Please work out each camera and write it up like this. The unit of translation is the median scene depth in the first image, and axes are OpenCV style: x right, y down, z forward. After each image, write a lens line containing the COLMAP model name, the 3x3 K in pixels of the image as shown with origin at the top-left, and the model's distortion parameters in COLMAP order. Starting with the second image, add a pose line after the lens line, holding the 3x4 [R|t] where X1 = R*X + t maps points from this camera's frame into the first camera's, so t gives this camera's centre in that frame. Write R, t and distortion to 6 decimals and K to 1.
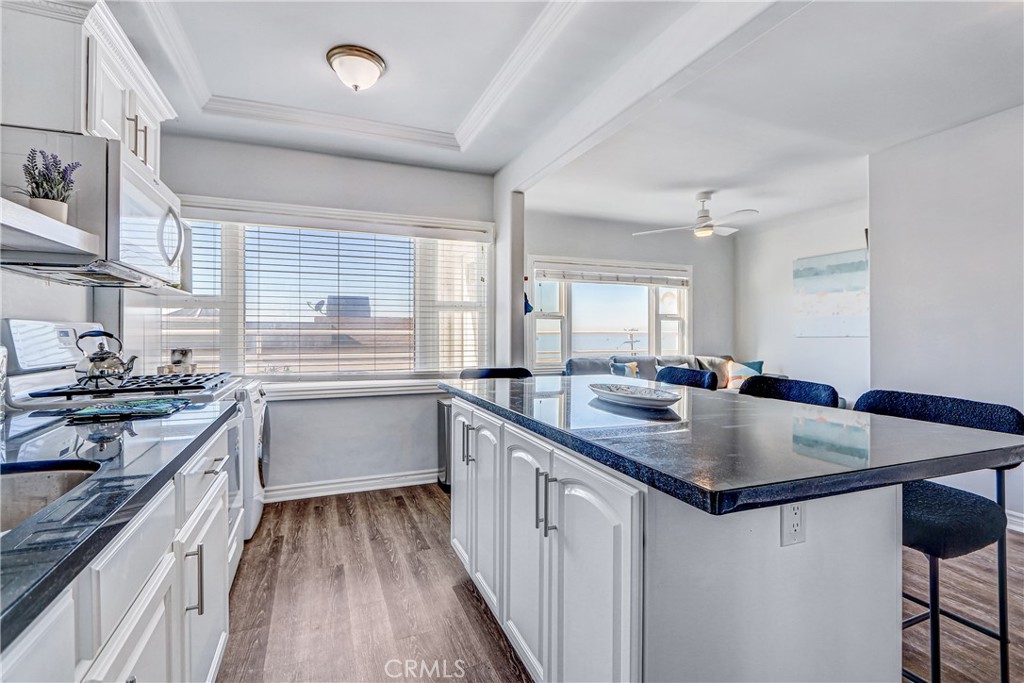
lens RADIAL K [[470.8, 0, 509.8], [0, 470.8, 334.3], [0, 0, 1]] dist [0.003868, 0.000342]
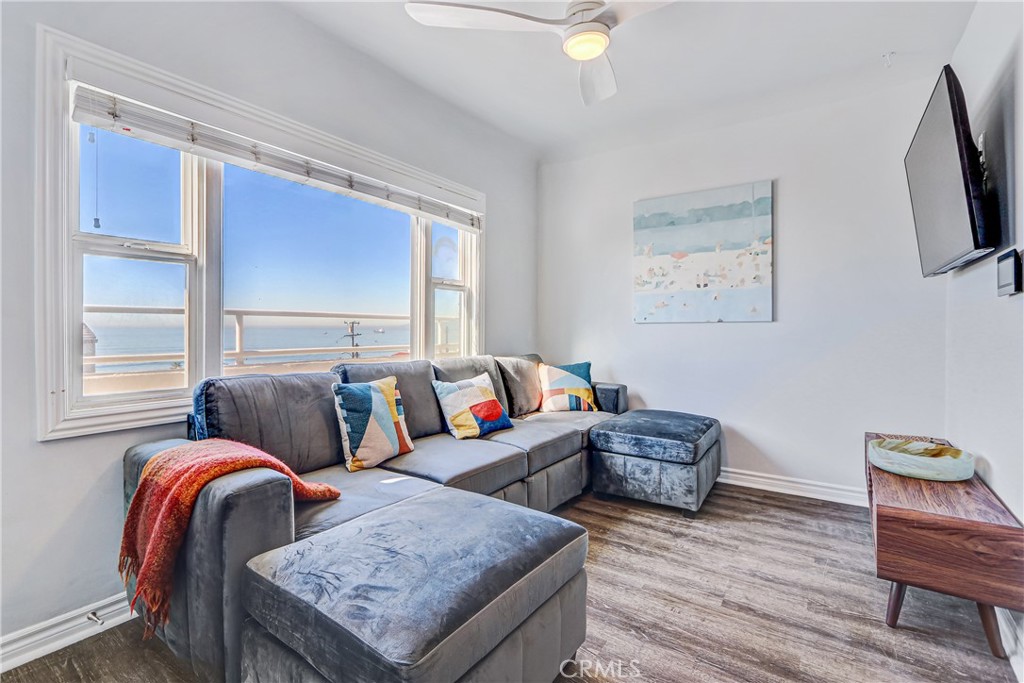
lens RADIAL K [[470.8, 0, 503.5], [0, 470.8, 333.8], [0, 0, 1]] dist [0.003868, 0.000342]
pose [[0.844405, -0.001693, 0.535703, 0.113881], [-0.005253, 0.999921, 0.011439, 0.013298], [-0.535680, -0.012473, 0.844329, 0.546255]]
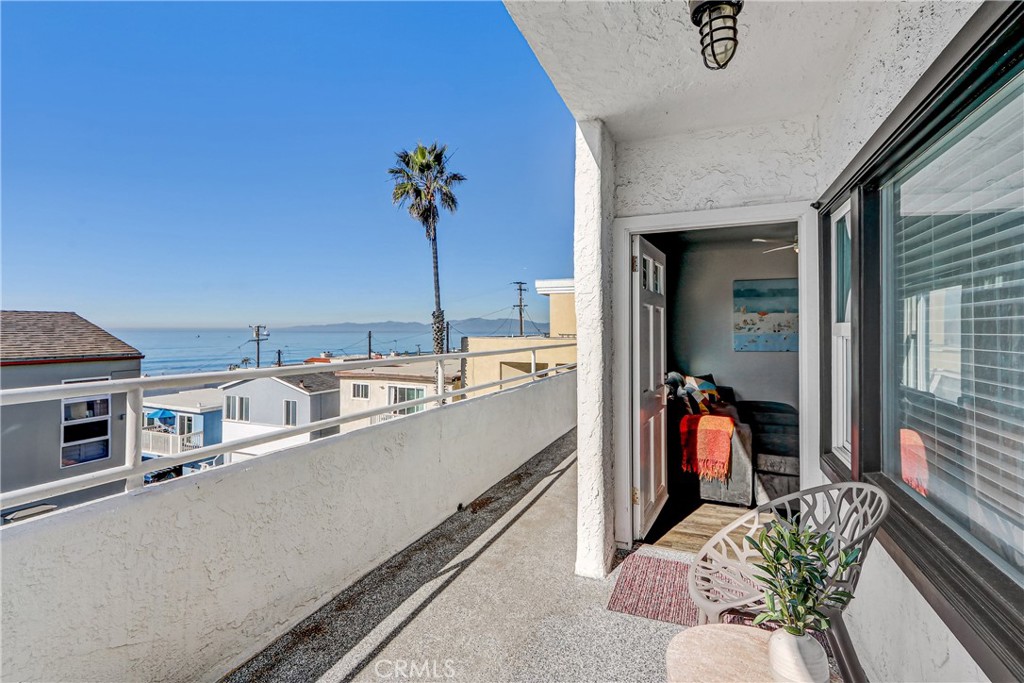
lens RADIAL K [[470.8, 0, 510.5], [0, 470.8, 334.5], [0, 0, 1]] dist [0.003868, 0.000342]
pose [[0.702682, -0.003130, 0.711497, -0.530143], [-0.003472, 0.999963, 0.007828, -0.038137], [-0.711495, -0.007971, 0.702646, 0.585037]]
